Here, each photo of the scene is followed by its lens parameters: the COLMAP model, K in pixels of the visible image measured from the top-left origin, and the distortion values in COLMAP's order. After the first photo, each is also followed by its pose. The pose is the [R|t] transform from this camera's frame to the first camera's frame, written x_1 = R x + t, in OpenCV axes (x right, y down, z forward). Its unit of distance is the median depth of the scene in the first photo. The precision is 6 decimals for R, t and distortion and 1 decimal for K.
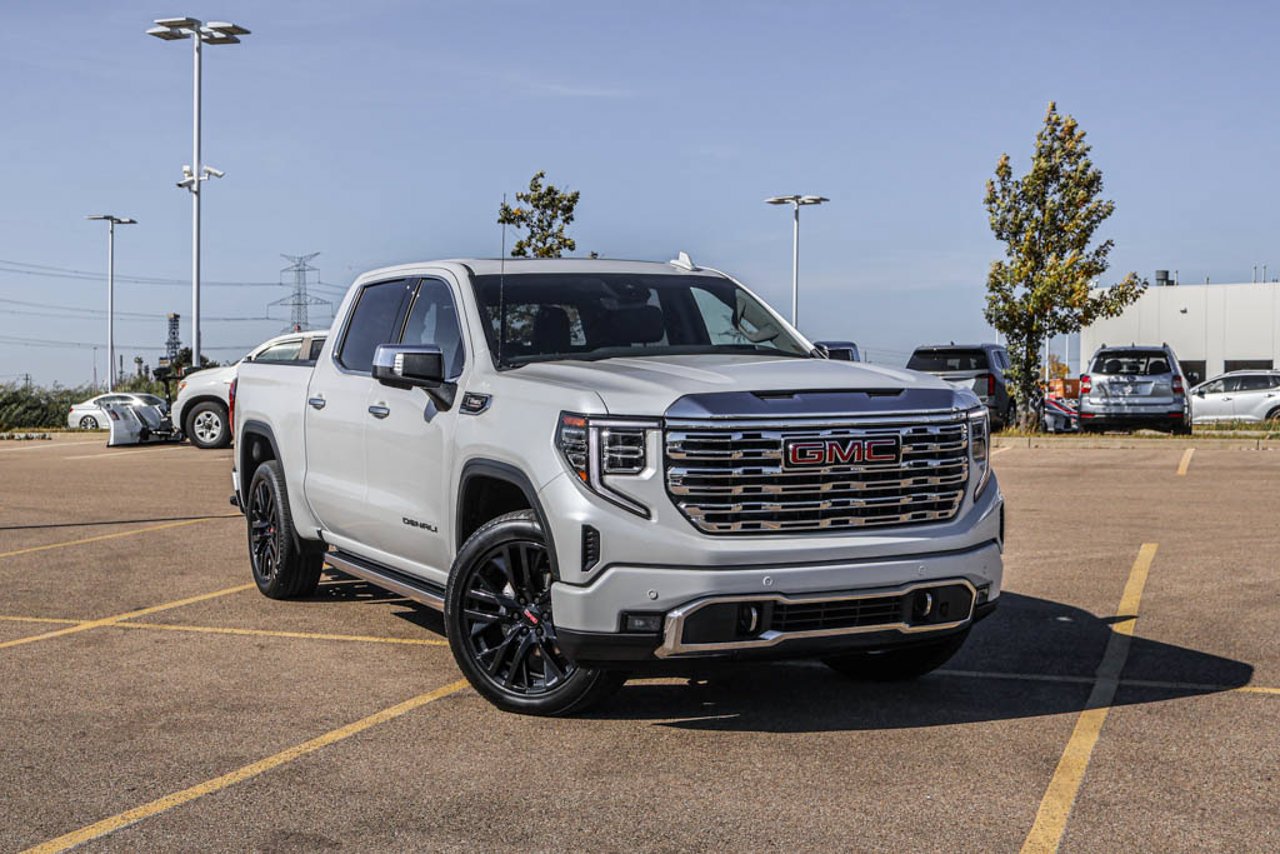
lens RADIAL K [[1698.5, 0, 640.0], [0, 1698.5, 427.0], [0, 0, 1]] dist [0.016873, -0.021176]
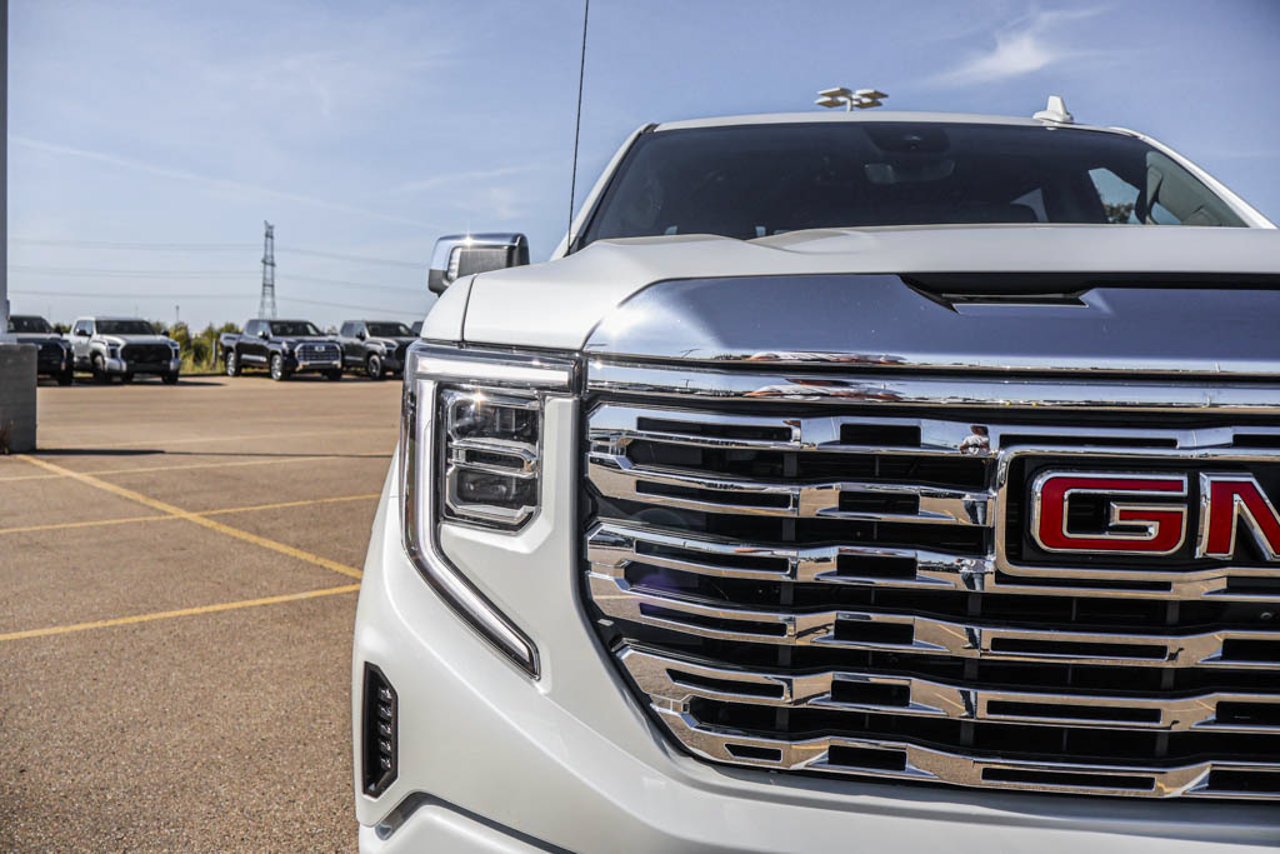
lens RADIAL K [[1061.6, 0, 640.0], [0, 1061.6, 427.0], [0, 0, 1]] dist [0.002657, -0.000108]
pose [[0.875361, 0.062185, -0.479454, 0.110250], [-0.044229, 0.997835, 0.048667, -0.002347], [0.481443, -0.021395, 0.876216, 0.811407]]
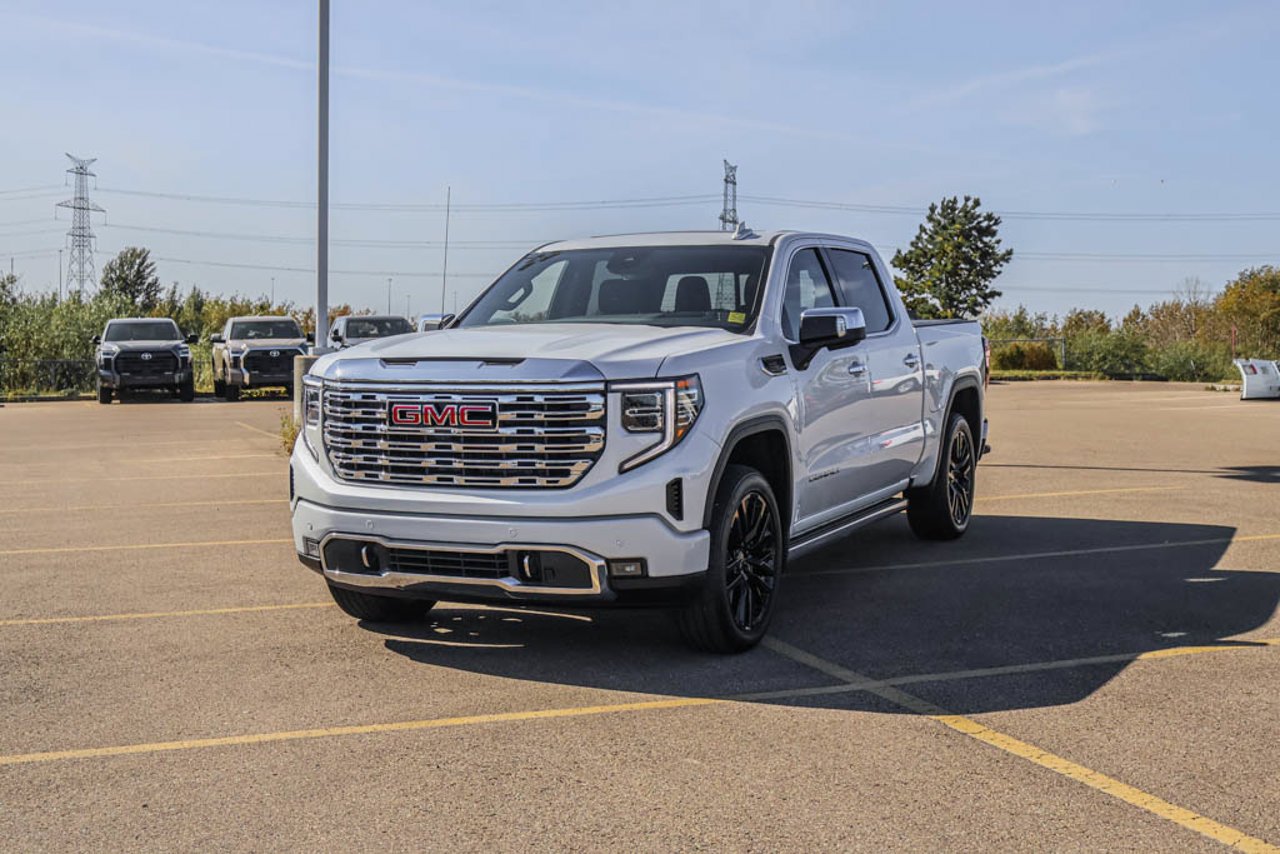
lens RADIAL K [[1629.8, 0, 640.0], [0, 1629.8, 427.0], [0, 0, 1]] dist [0.005296, -0.047129]
pose [[0.623964, 0.051456, -0.779757, 1.009852], [-0.026839, 0.998652, 0.044425, -0.027495], [0.780992, -0.006792, 0.624504, 0.444016]]
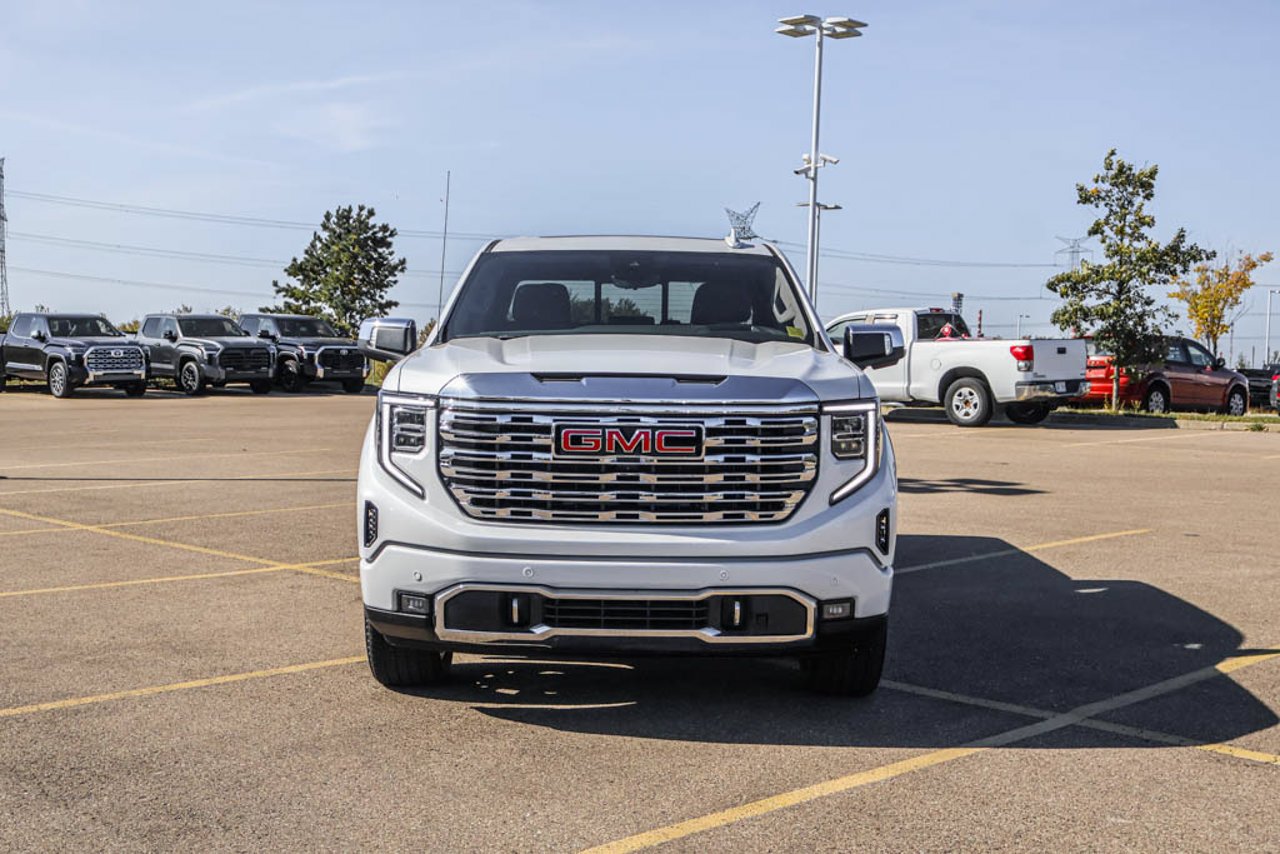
lens RADIAL K [[1615.7, 0, 640.0], [0, 1615.7, 427.0], [0, 0, 1]] dist [0.004261, -0.001813]
pose [[0.896145, 0.045611, -0.441411, 0.512880], [-0.038607, 0.998946, 0.024841, -0.015179], [0.442079, -0.005220, 0.896961, 0.207884]]
